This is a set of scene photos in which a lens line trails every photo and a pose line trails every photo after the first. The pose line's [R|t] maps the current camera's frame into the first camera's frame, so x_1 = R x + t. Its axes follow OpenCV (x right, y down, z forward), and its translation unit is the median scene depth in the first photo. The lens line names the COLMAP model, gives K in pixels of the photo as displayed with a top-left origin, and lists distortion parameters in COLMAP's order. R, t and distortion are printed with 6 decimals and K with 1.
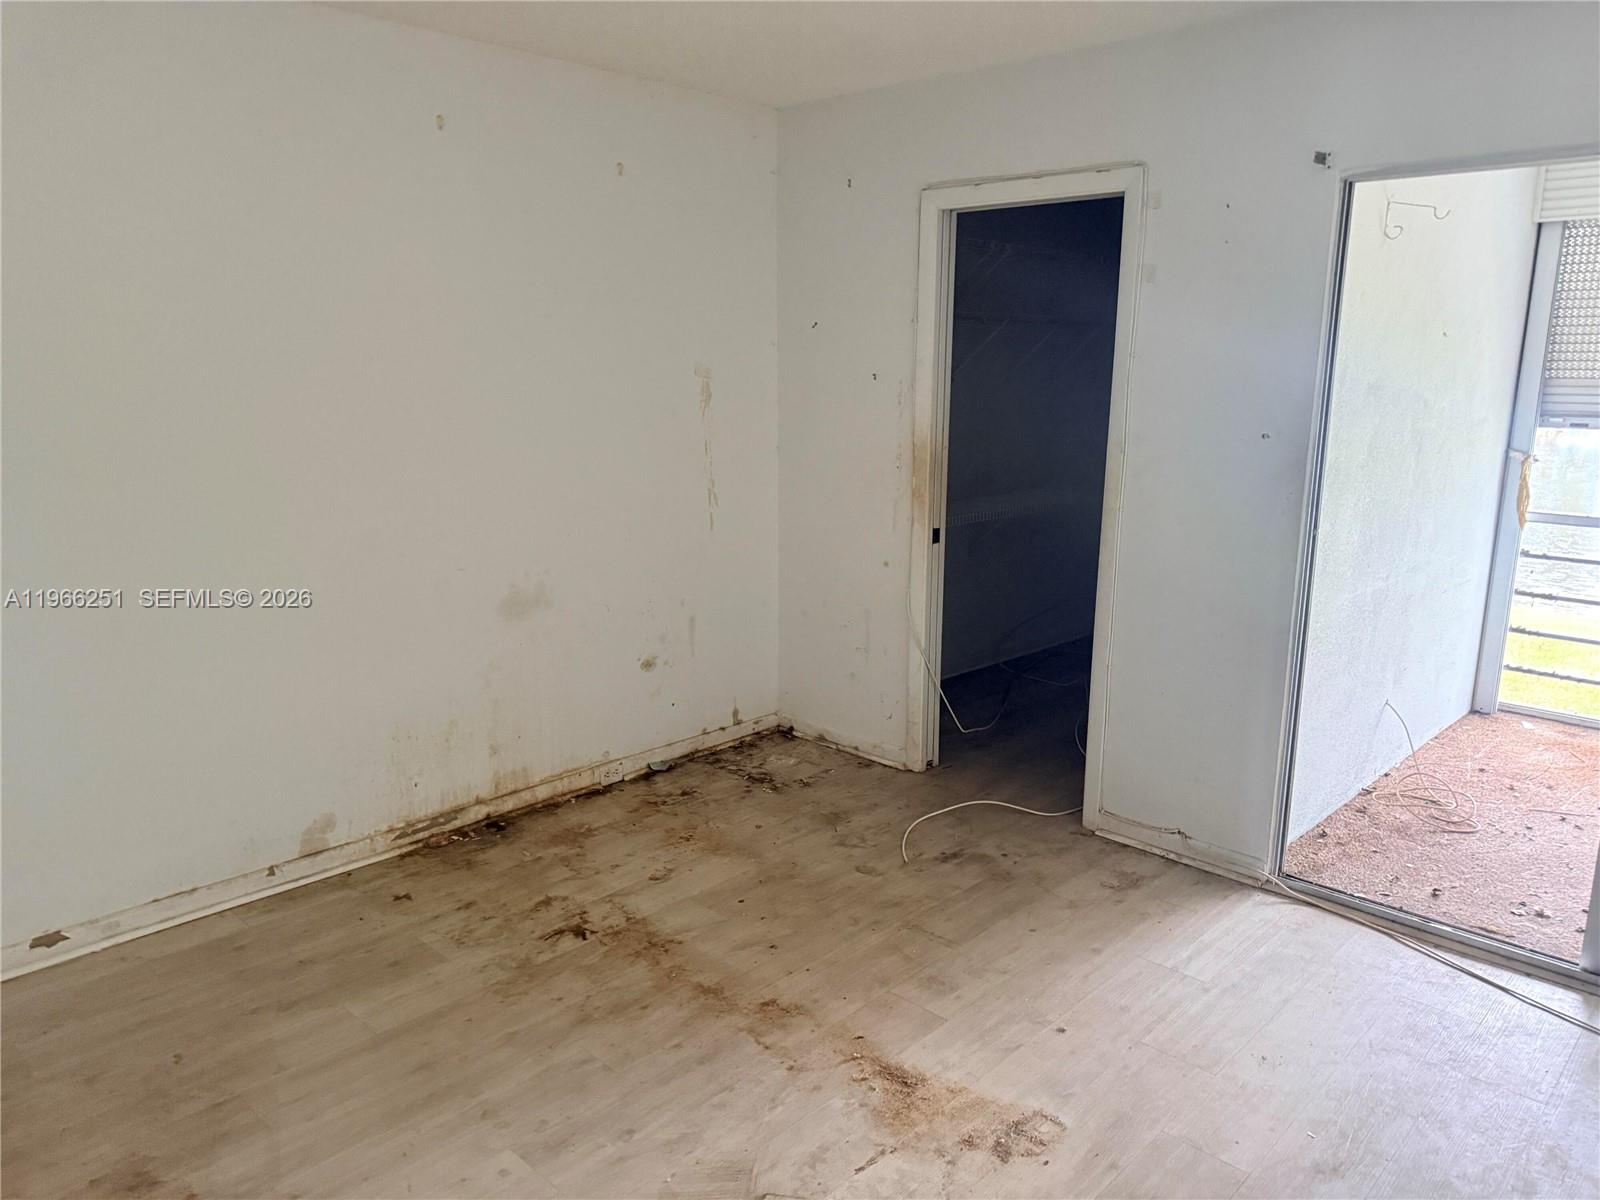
lens RADIAL K [[1114.2, 0, 802.8], [0, 1114.2, 604.1], [0, 0, 1]] dist [0.151095, -0.212755]
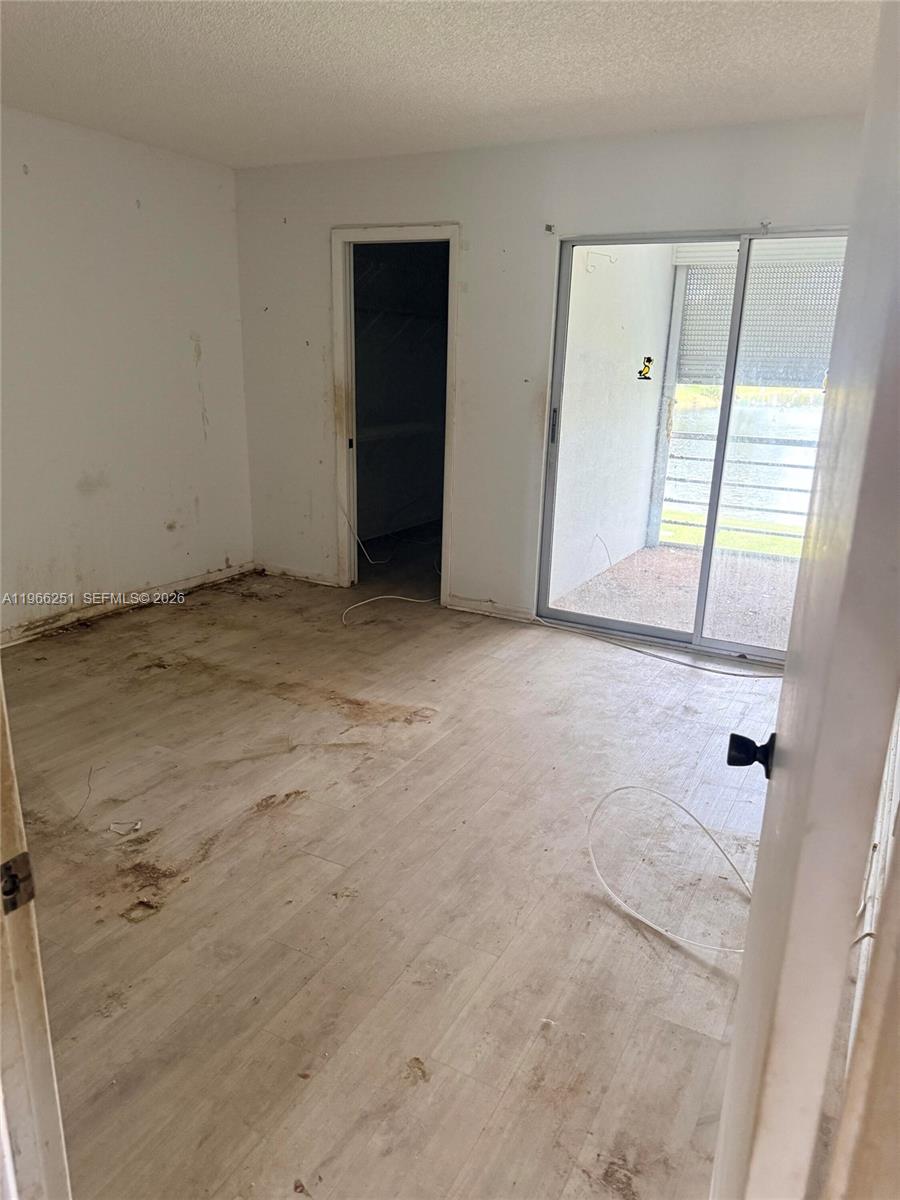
lens RADIAL K [[838.5, 0, 450.0], [0, 838.5, 600.0], [0, 0, 1]] dist [0.120769, -0.209920]
pose [[0.965177, -0.056077, 0.255516, -0.083442], [0.035955, 0.995921, 0.082757, 0.084683], [-0.259115, -0.070688, 0.963256, -0.305244]]
